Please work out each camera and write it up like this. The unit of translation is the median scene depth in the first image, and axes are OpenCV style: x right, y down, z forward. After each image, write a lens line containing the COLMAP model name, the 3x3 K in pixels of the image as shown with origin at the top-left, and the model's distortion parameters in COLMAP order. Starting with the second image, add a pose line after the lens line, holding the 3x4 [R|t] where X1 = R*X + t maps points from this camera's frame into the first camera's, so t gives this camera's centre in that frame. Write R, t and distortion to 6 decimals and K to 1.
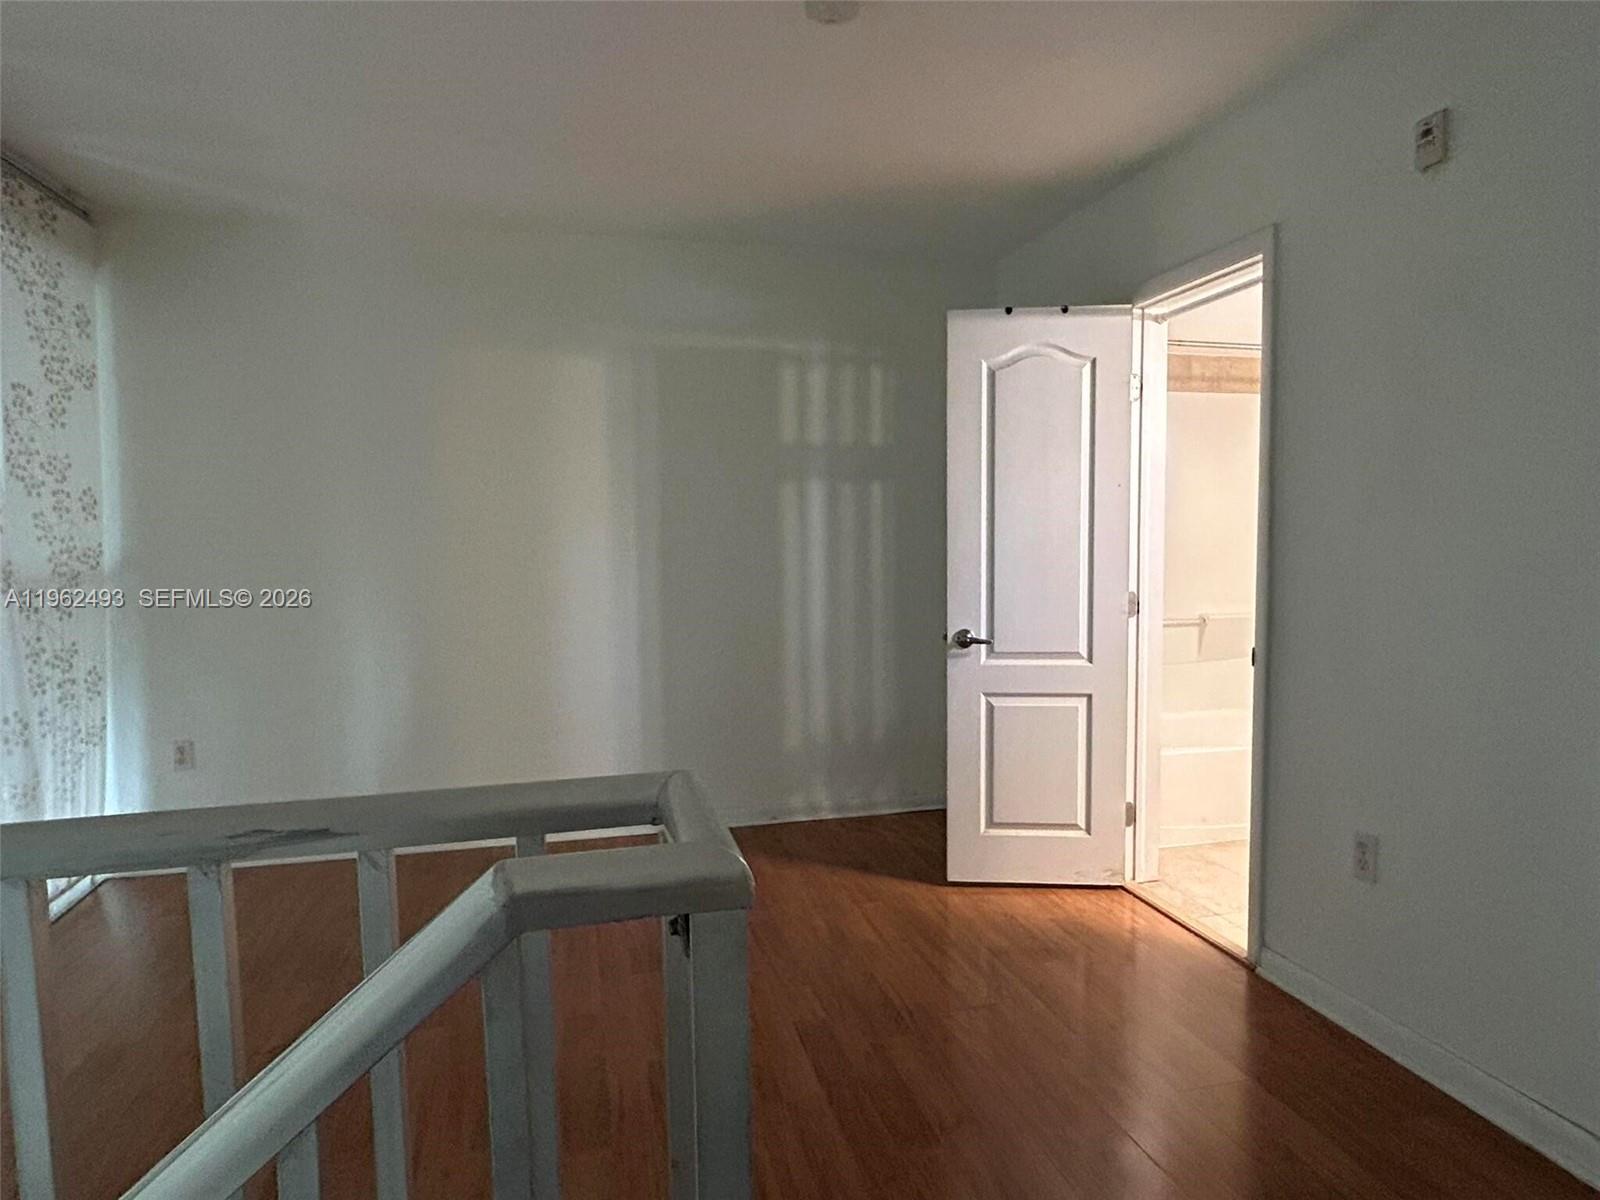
lens RADIAL K [[908.2, 0, 800.0], [0, 908.2, 600.0], [0, 0, 1]] dist [0.005480, 0.000996]
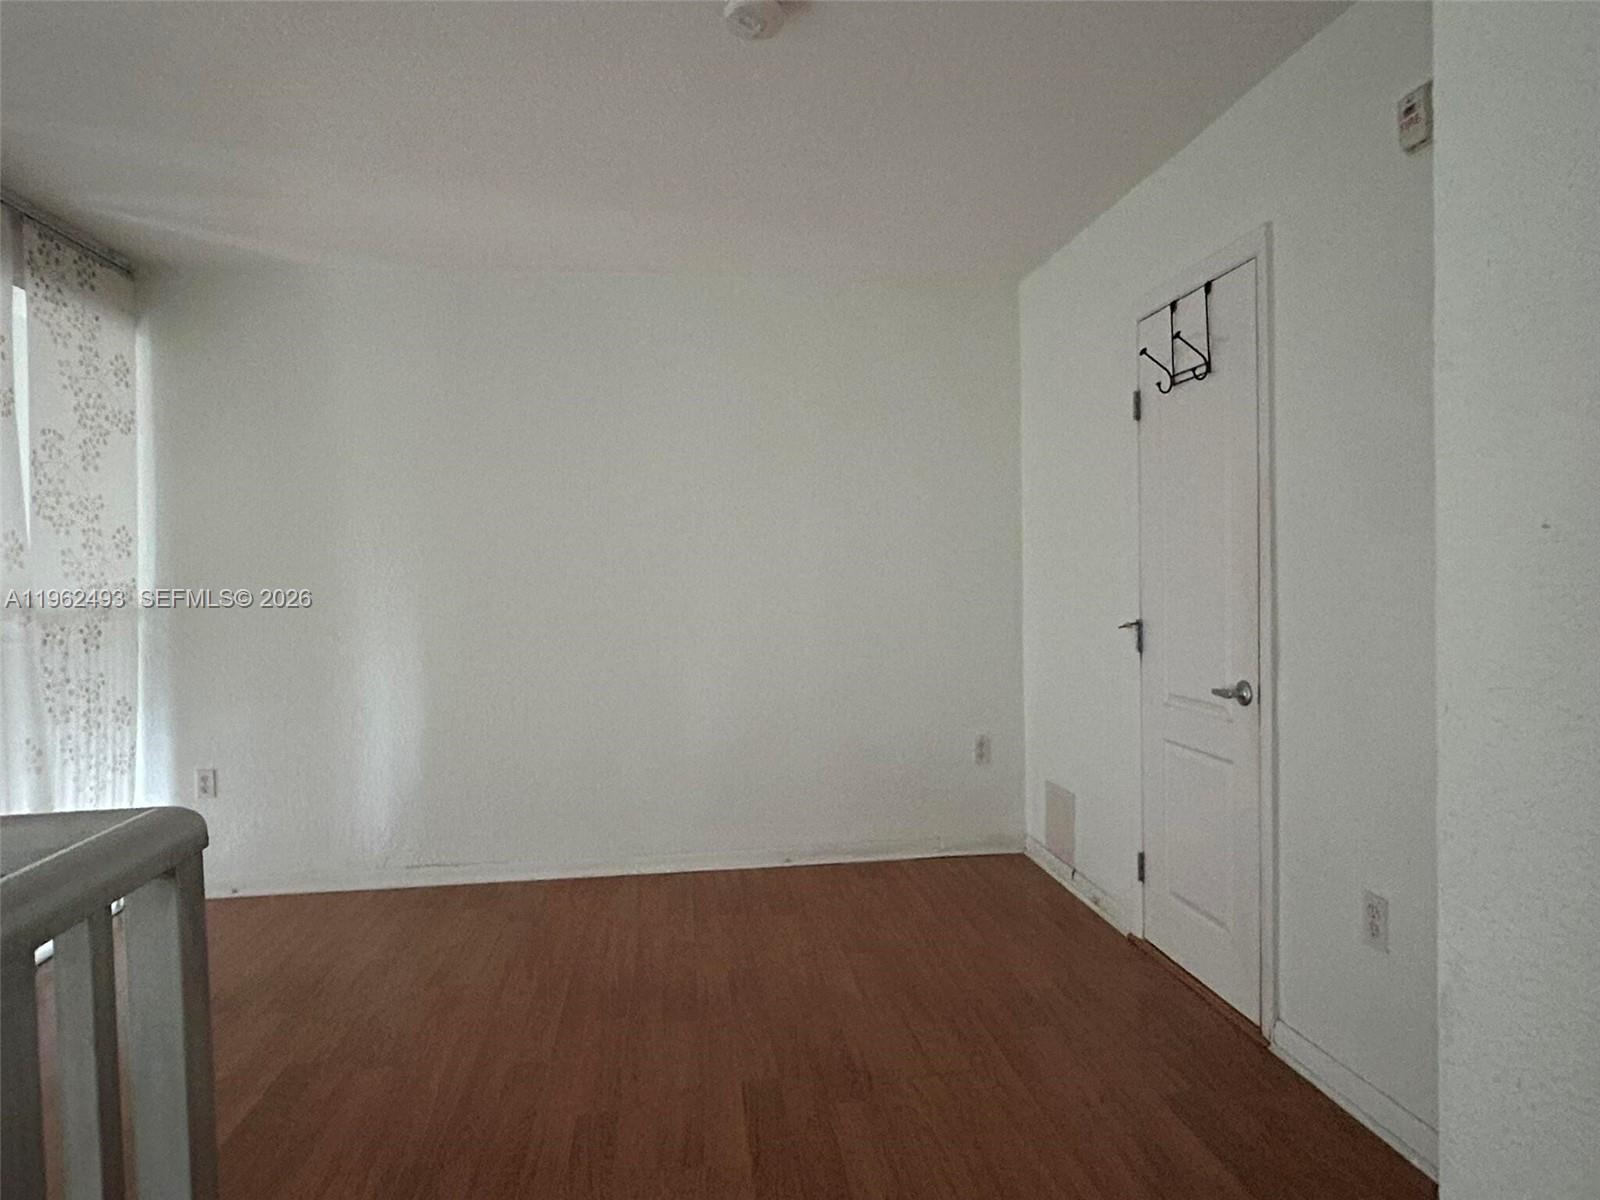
lens RADIAL K [[917.6, 0, 800.0], [0, 917.6, 600.0], [0, 0, 1]] dist [0.000409, 0.000527]
pose [[0.994340, -0.004691, -0.106138, 0.119892], [0.000337, 0.999159, -0.041009, 0.006014], [0.106242, 0.040741, 0.993505, 0.035006]]
